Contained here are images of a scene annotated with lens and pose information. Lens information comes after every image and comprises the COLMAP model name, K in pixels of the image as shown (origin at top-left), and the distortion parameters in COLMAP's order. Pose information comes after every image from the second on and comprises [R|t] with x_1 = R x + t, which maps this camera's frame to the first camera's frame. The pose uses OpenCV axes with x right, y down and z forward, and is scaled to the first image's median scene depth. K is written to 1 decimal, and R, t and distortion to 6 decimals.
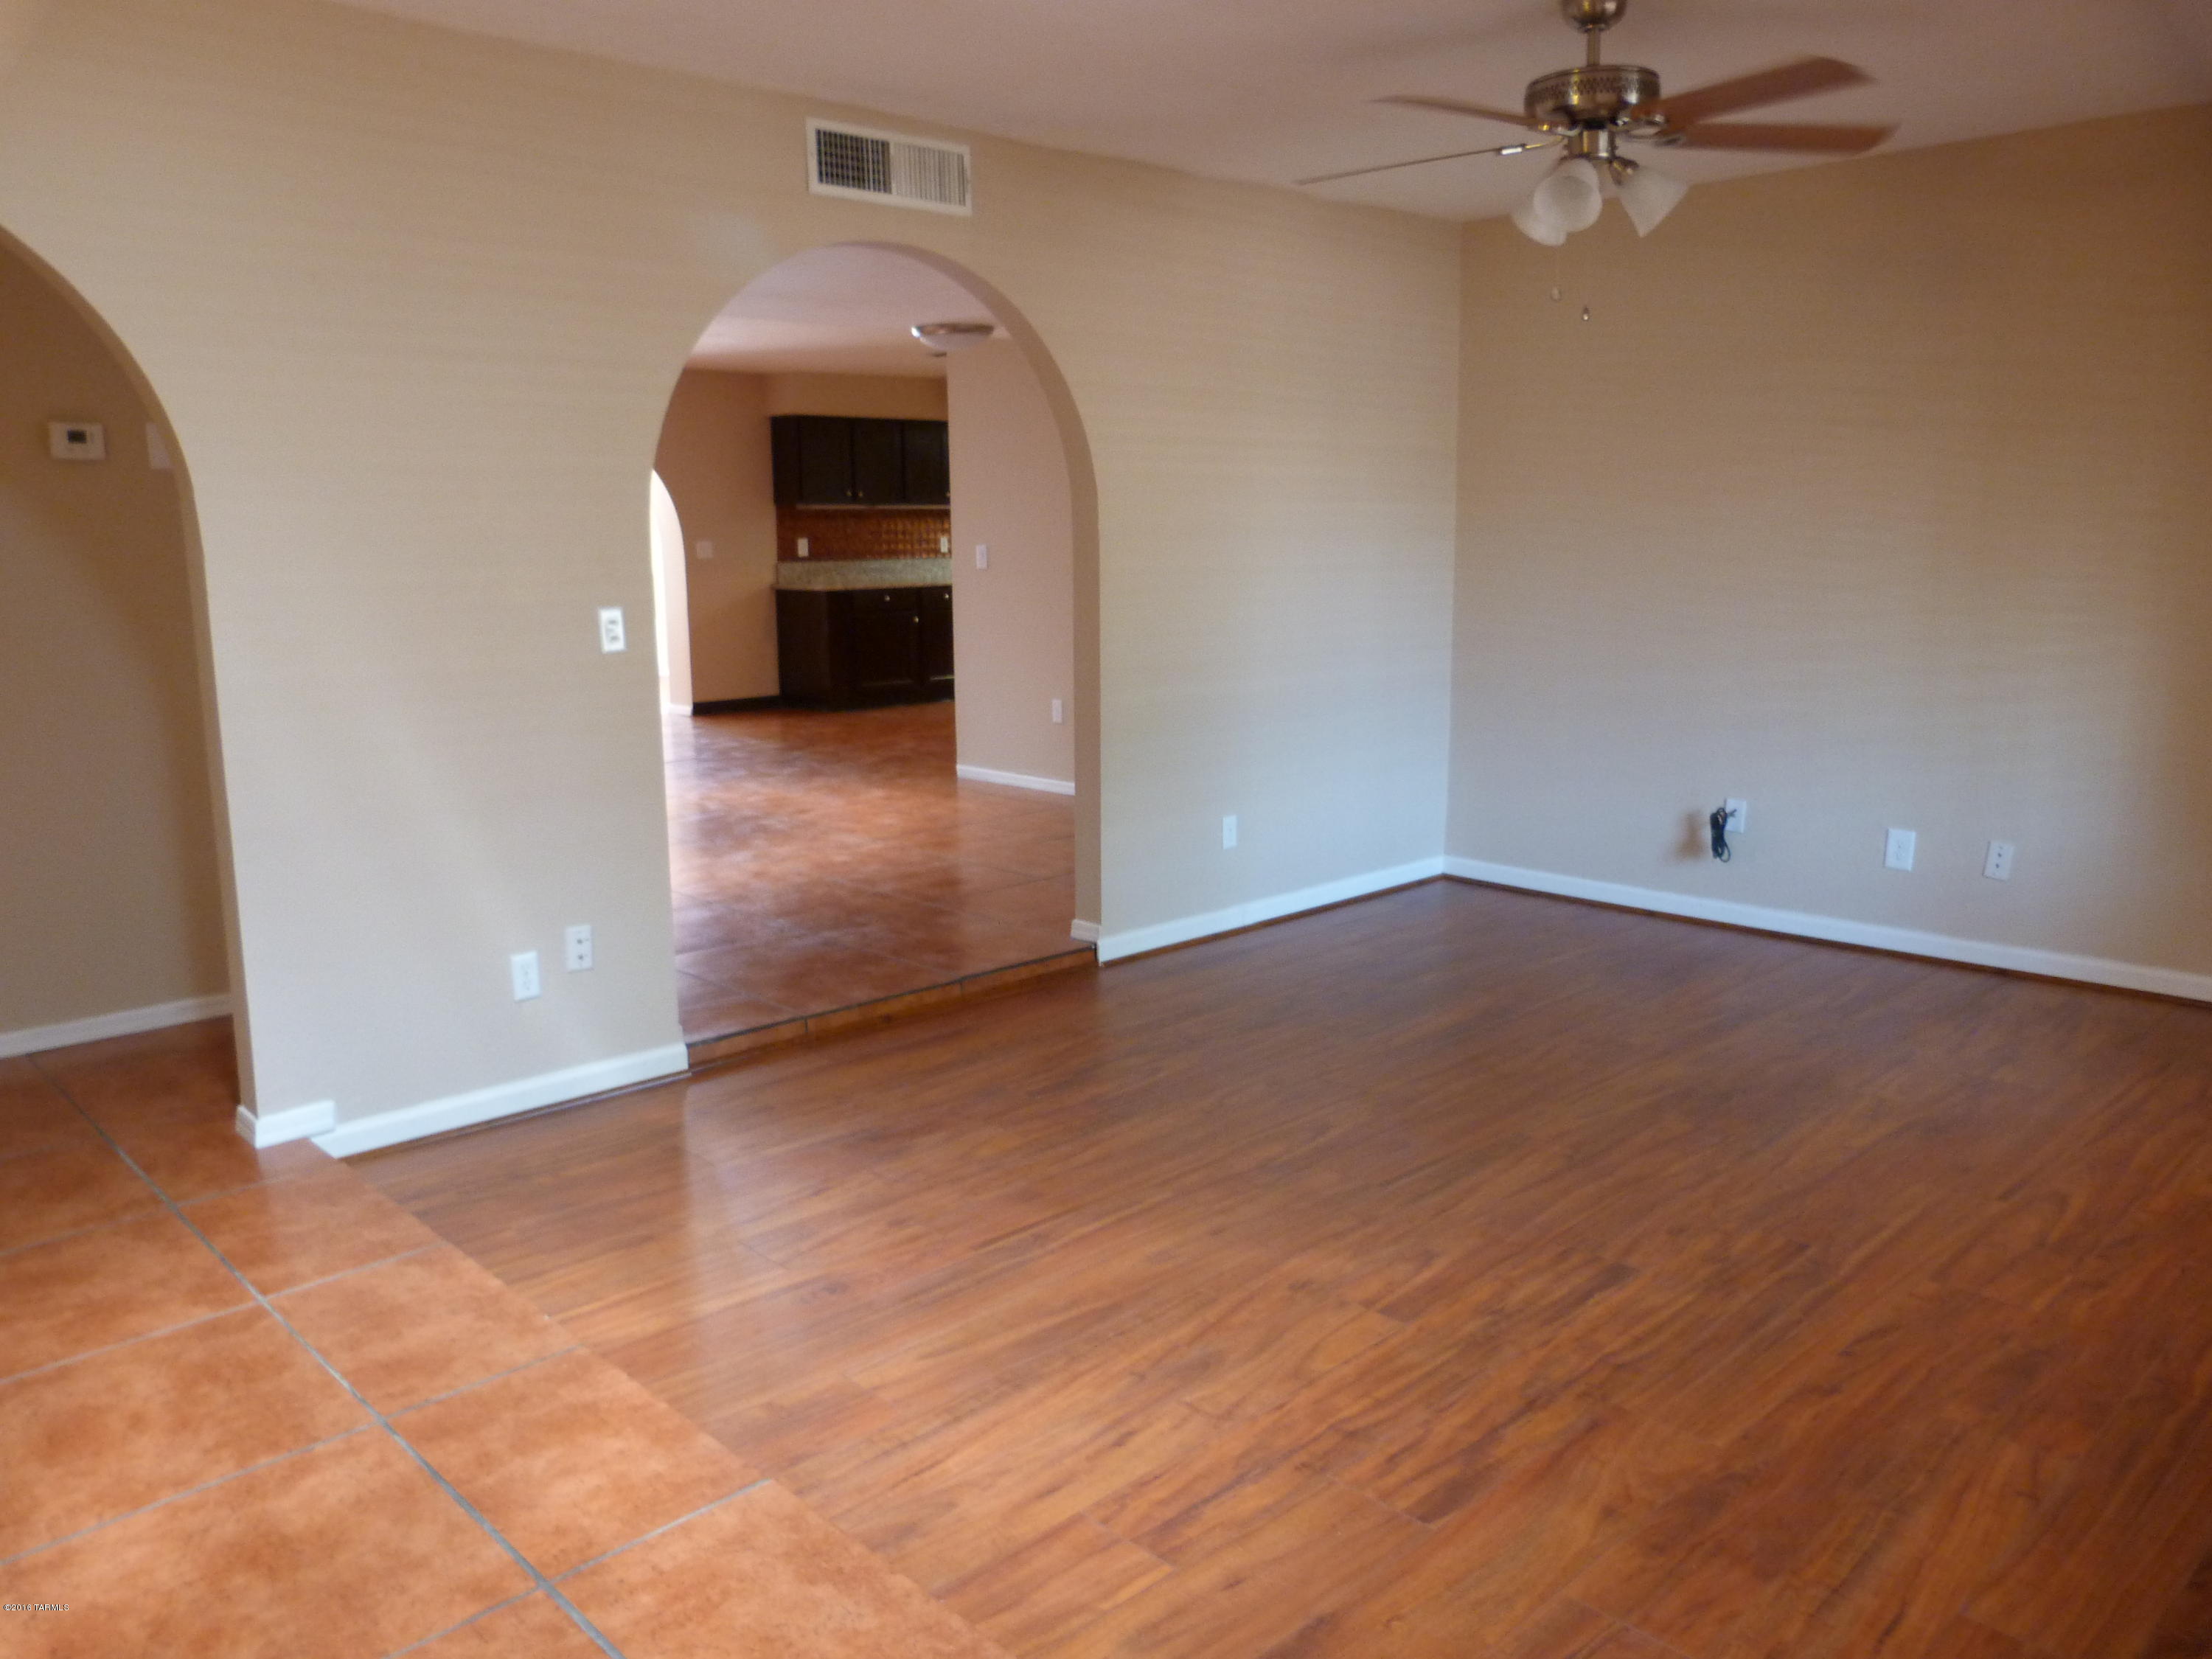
lens RADIAL K [[1651.0, 0, 1088.7], [0, 1651.0, 829.4], [0, 0, 1]] dist [-0.047069, 0.032873]
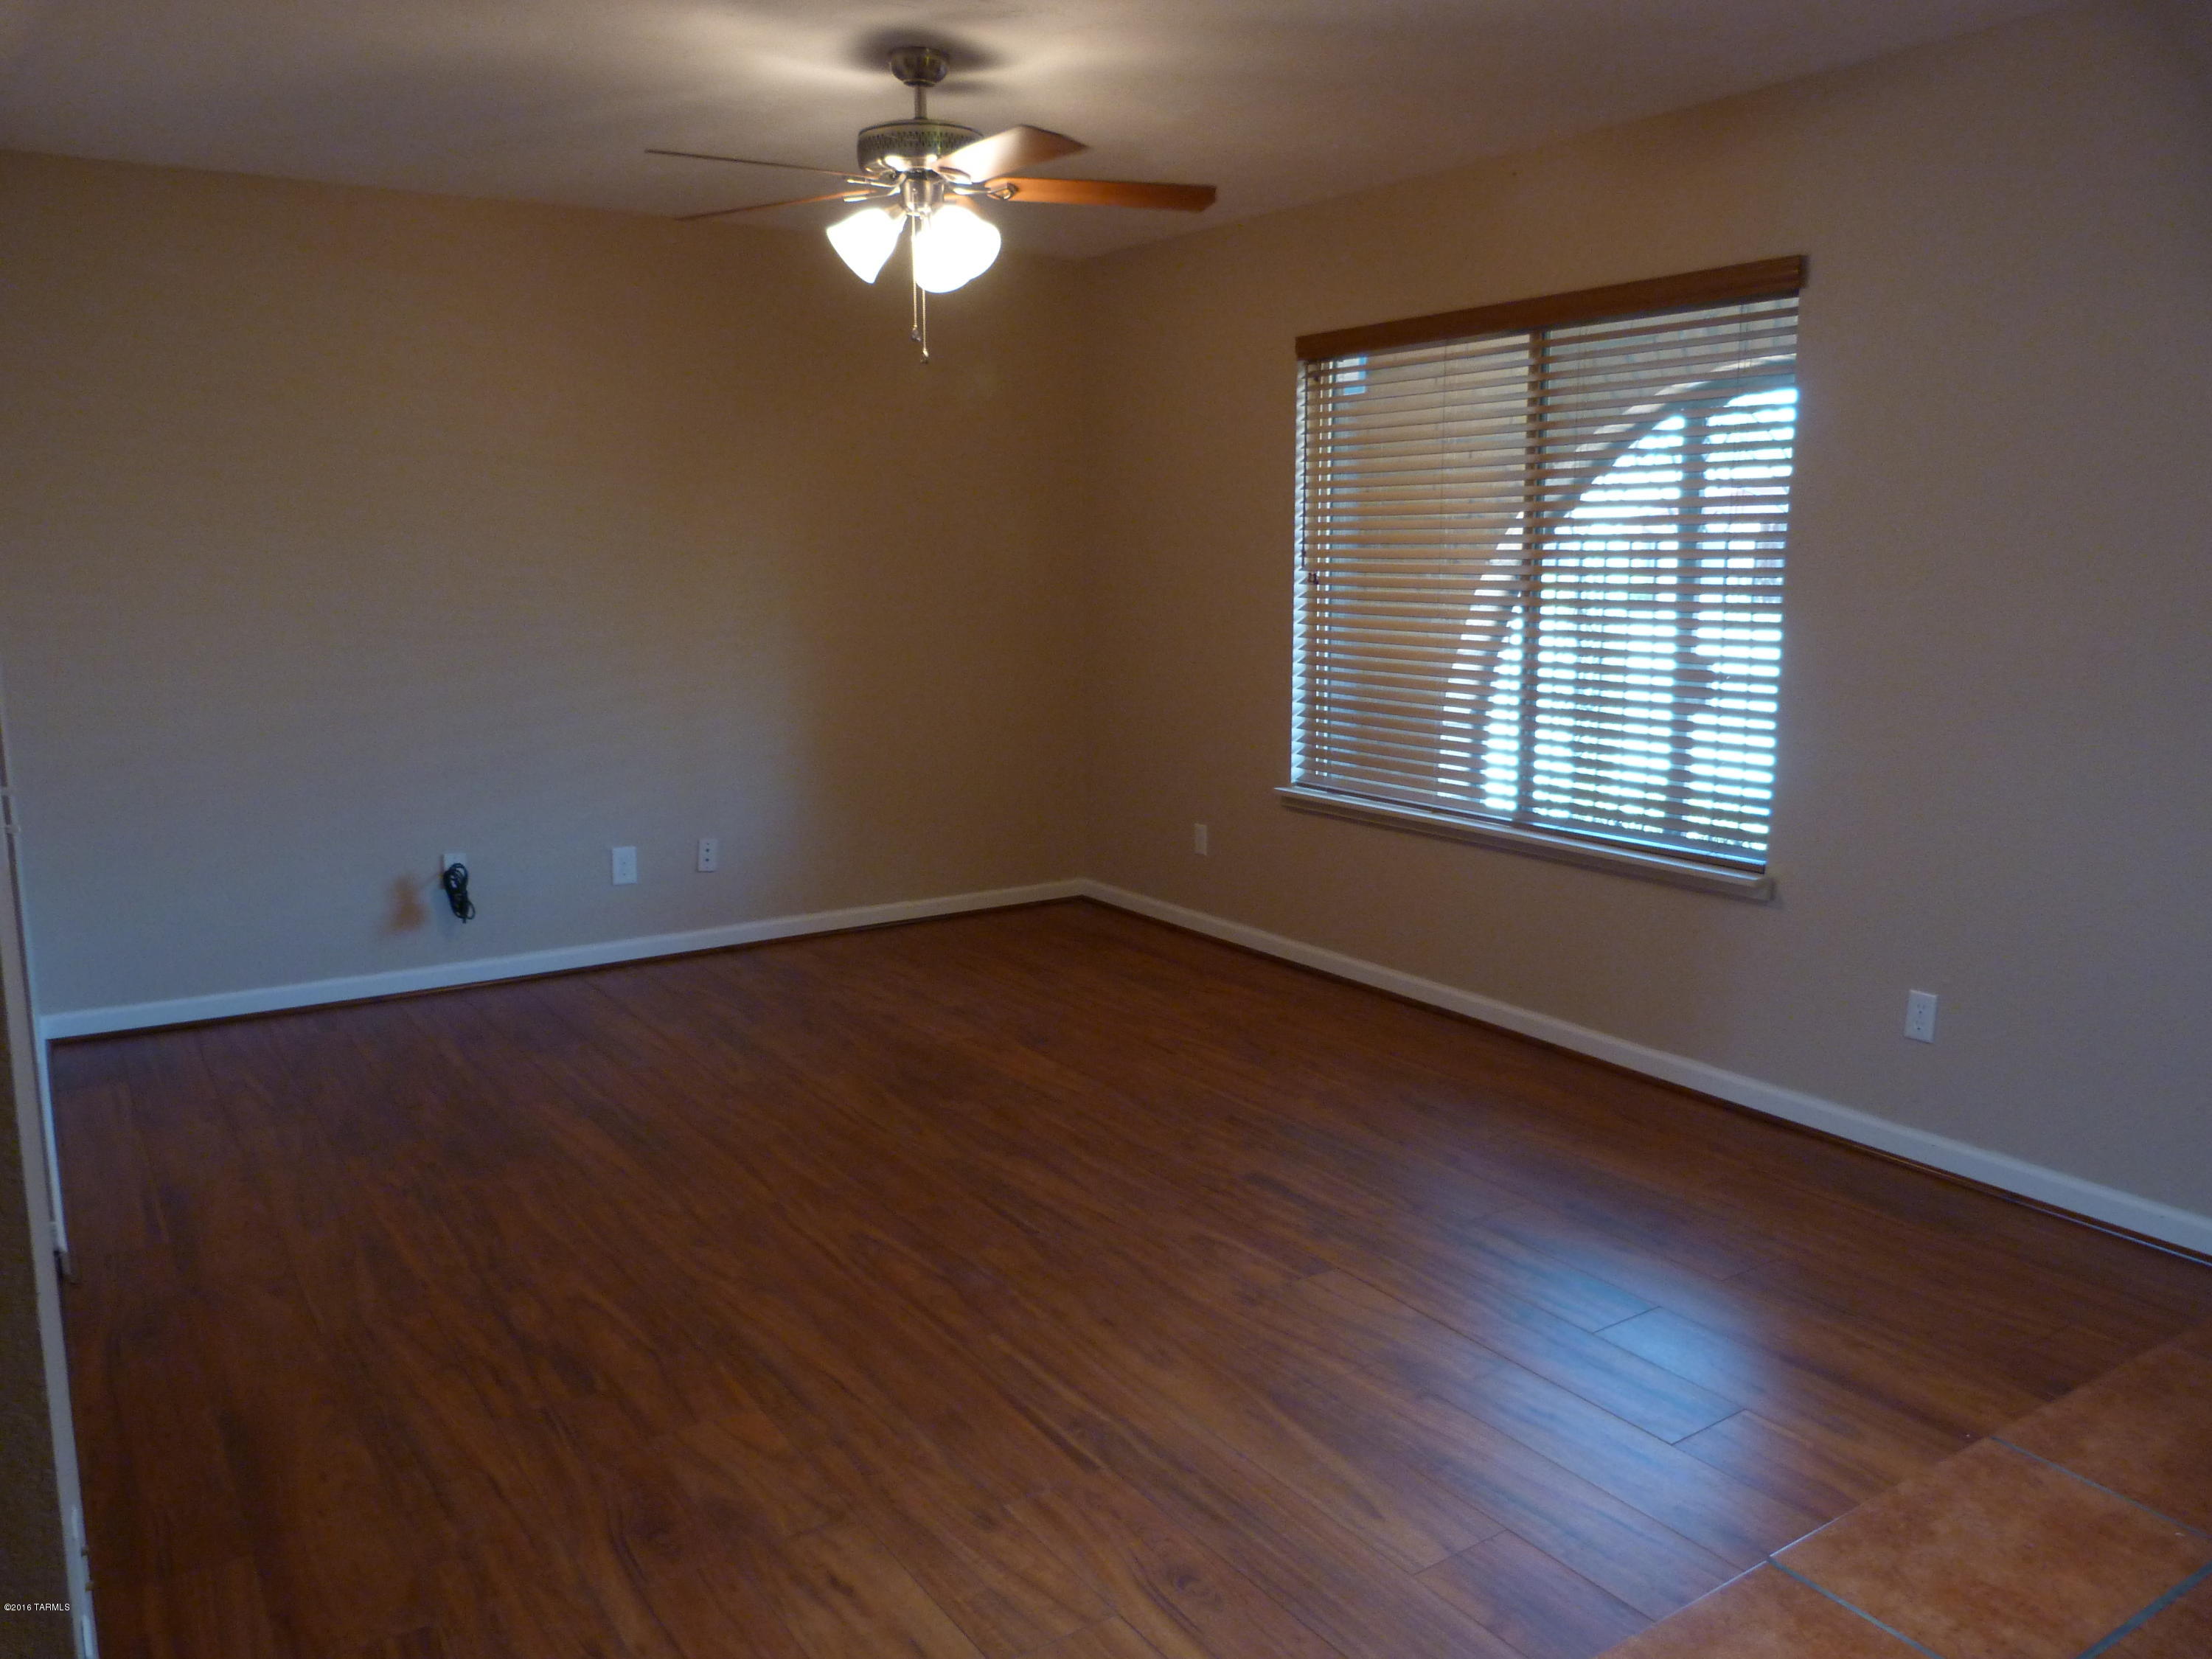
lens RADIAL K [[1651.0, 0, 1088.7], [0, 1651.0, 829.4], [0, 0, 1]] dist [-0.047069, 0.032873]
pose [[0.174750, -0.155191, 0.972306, -0.735671], [0.179457, 0.975980, 0.123524, -0.133733], [-0.968121, 0.152901, 0.198403, 0.745789]]
